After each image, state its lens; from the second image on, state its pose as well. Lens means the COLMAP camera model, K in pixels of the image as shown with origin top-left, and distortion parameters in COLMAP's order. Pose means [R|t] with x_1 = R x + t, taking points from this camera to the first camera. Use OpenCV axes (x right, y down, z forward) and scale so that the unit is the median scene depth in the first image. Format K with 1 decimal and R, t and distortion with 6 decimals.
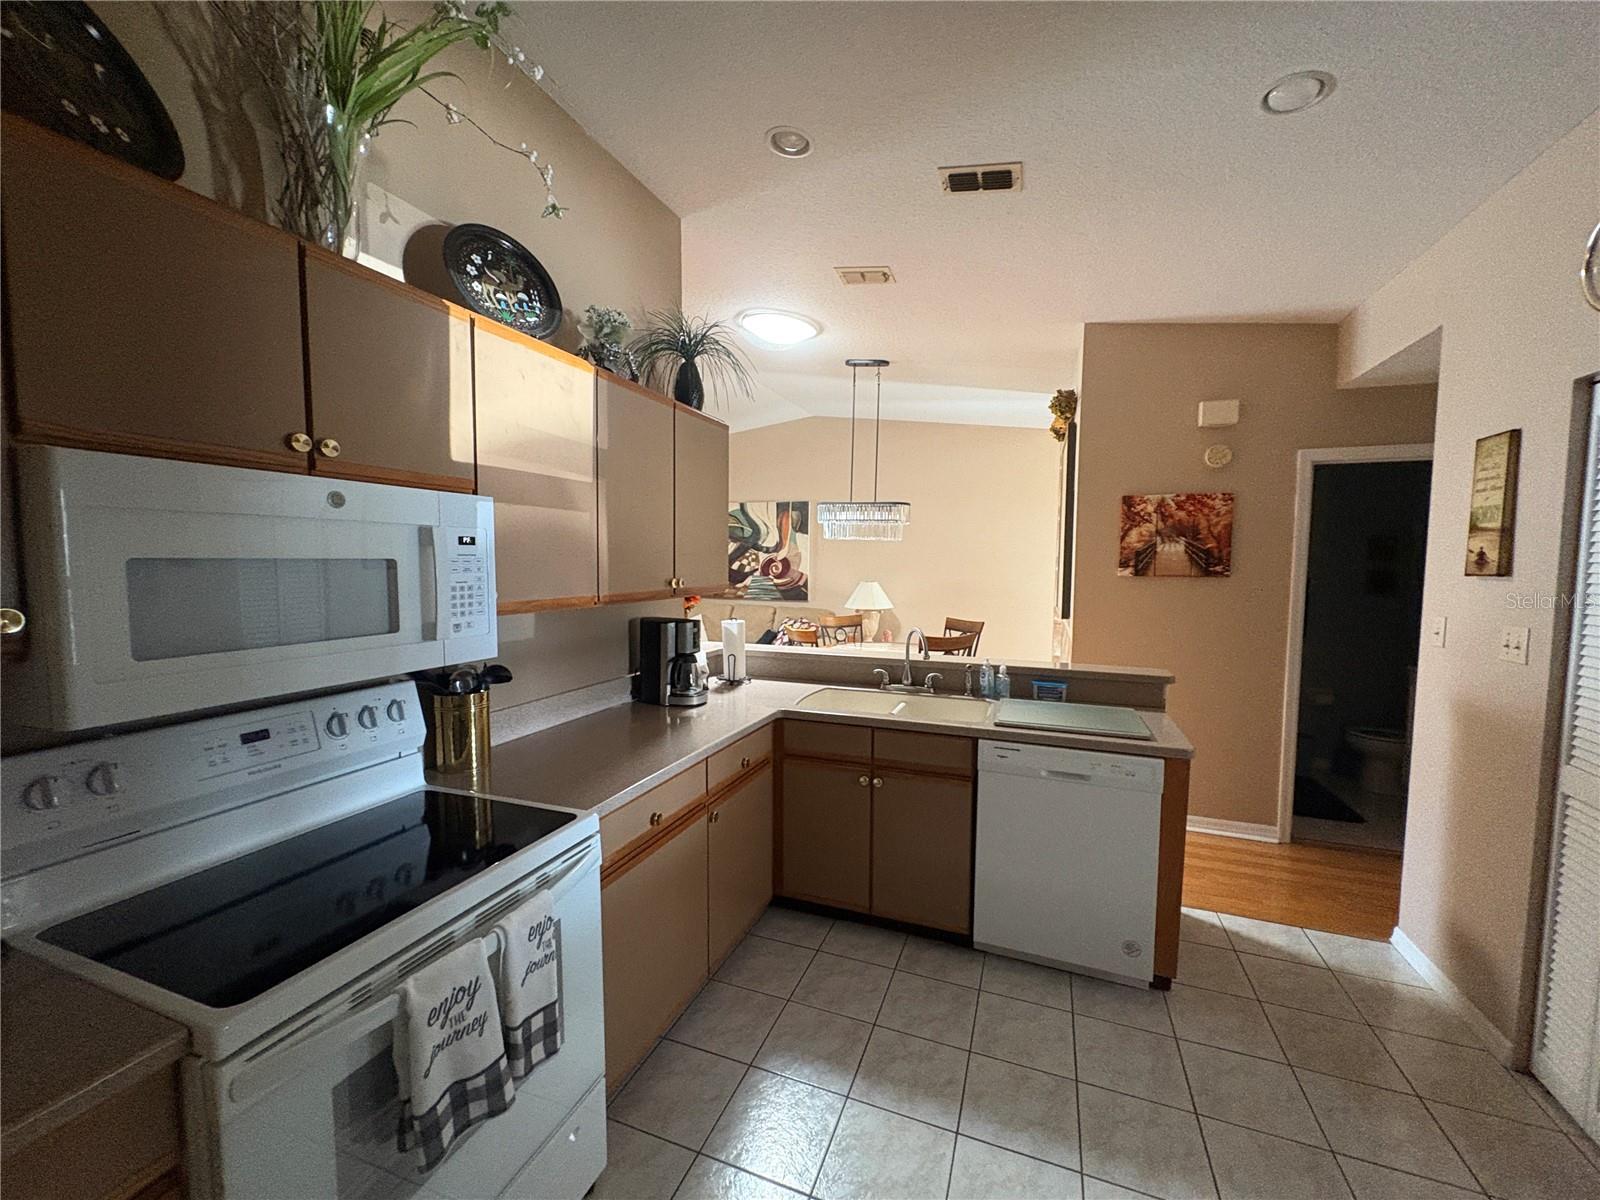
lens RADIAL K [[638.3, 0, 800.6], [0, 638.3, 599.5], [0, 0, 1]] dist [0.001127, 0.000296]
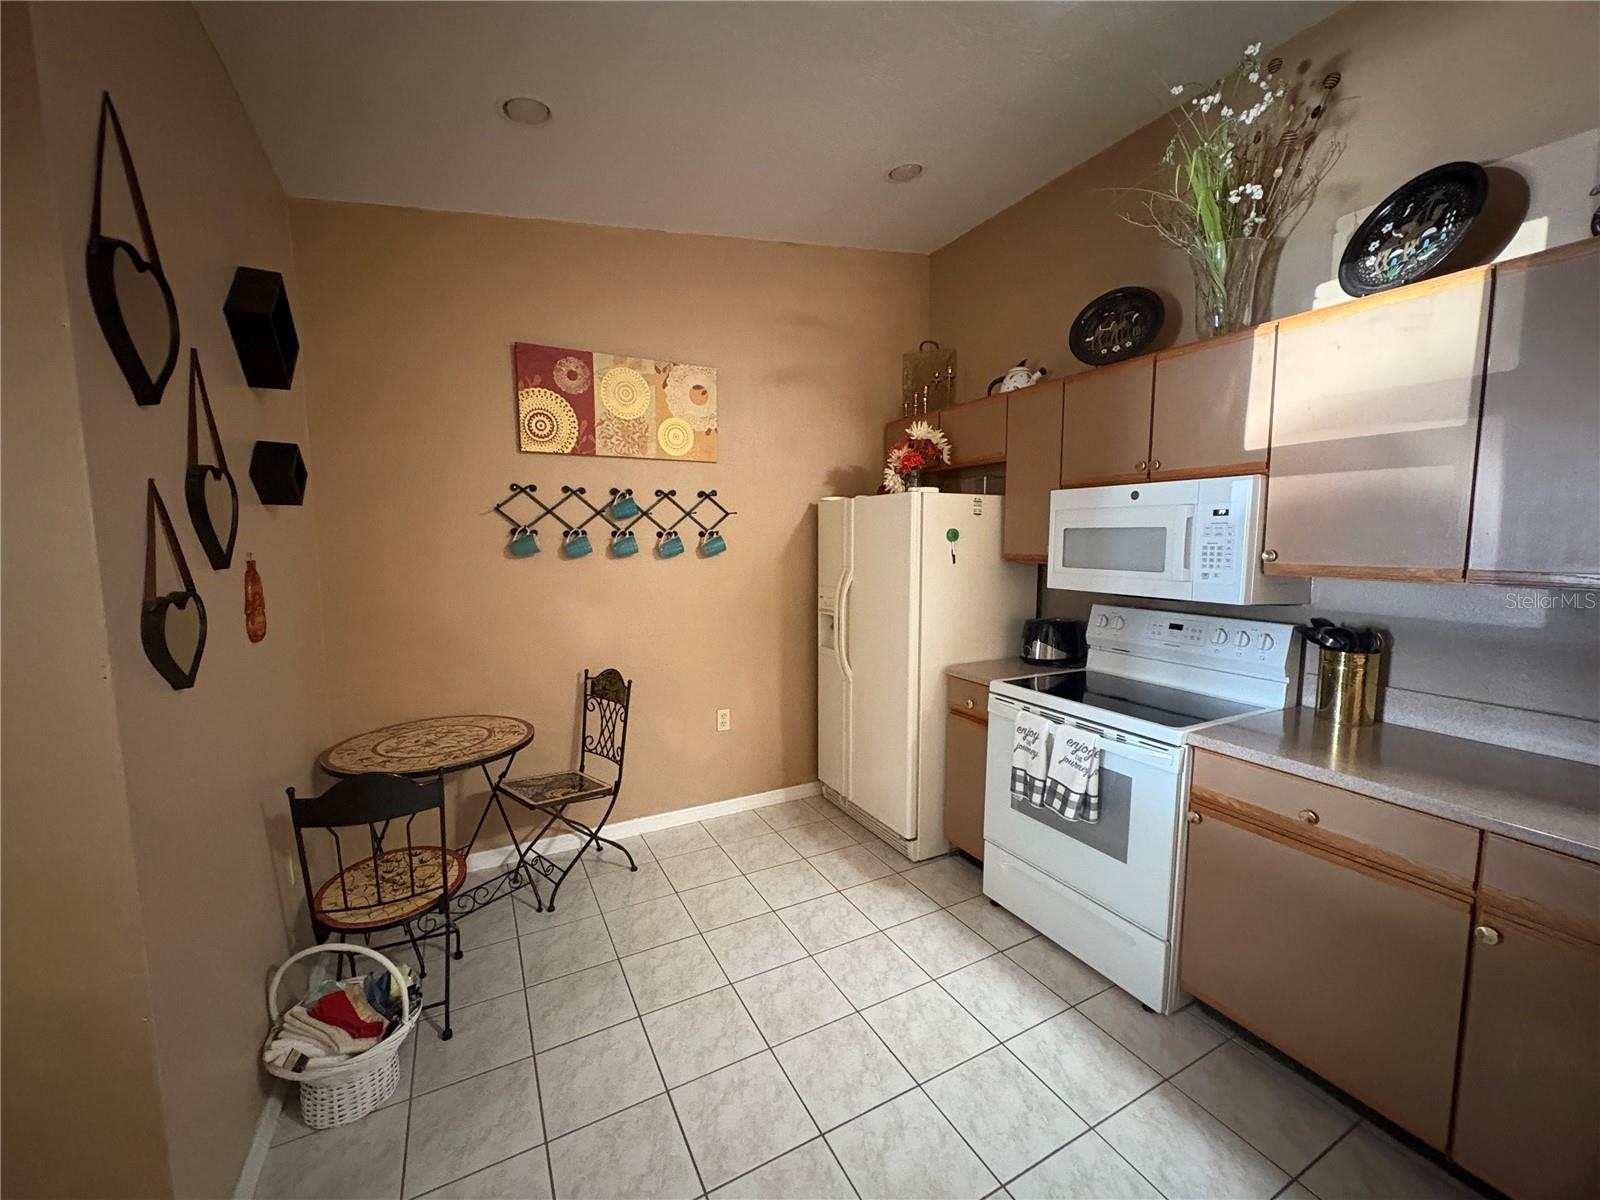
lens RADIAL K [[638.3, 0, 800.6], [0, 638.3, 599.5], [0, 0, 1]] dist [0.001127, 0.000296]
pose [[-0.655388, 0.071763, -0.751875, 1.086264], [-0.047487, 0.989591, 0.135845, -0.051782], [0.753798, 0.124735, -0.645159, 1.230449]]
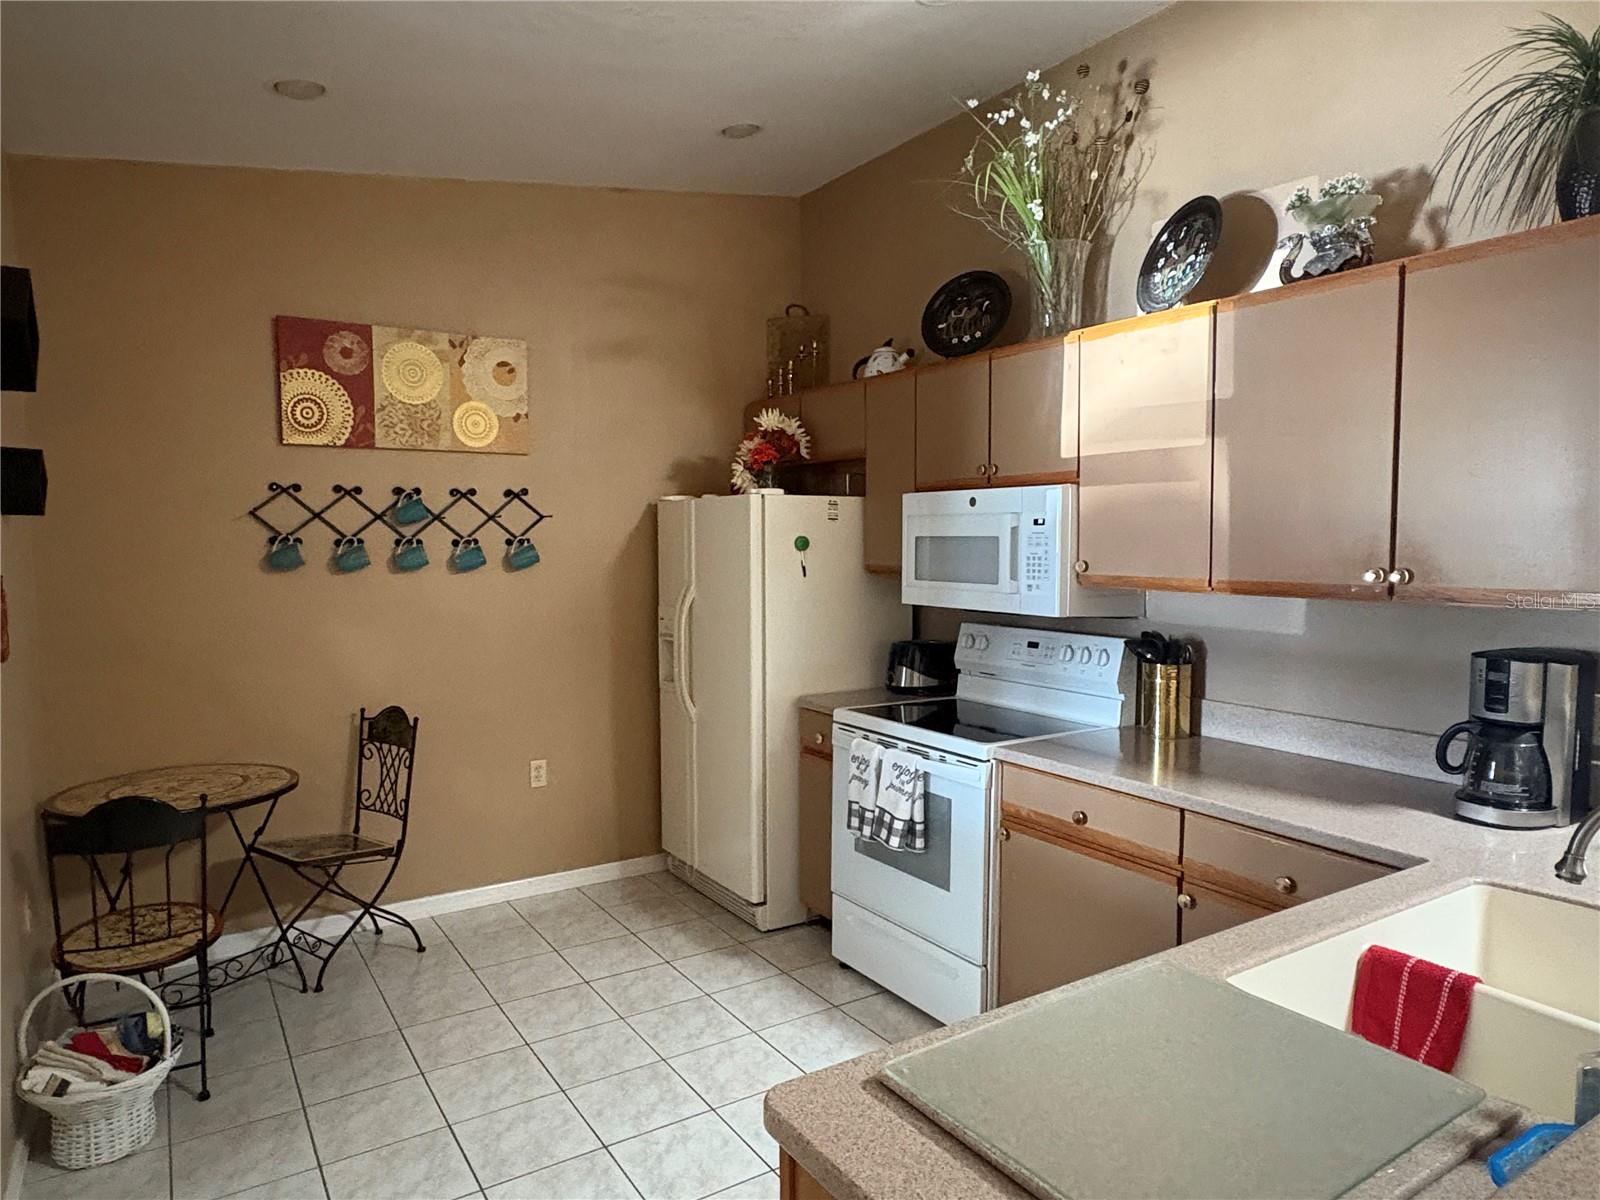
lens RADIAL K [[1015.9, 0, 792.7], [0, 1015.9, 605.6], [0, 0, 1]] dist [-0.002547, 0.002901]
pose [[-0.594188, 0.052463, -0.802613, 1.451576], [-0.048749, 0.993687, 0.101042, -0.107854], [0.802847, 0.099164, -0.587880, 1.839828]]
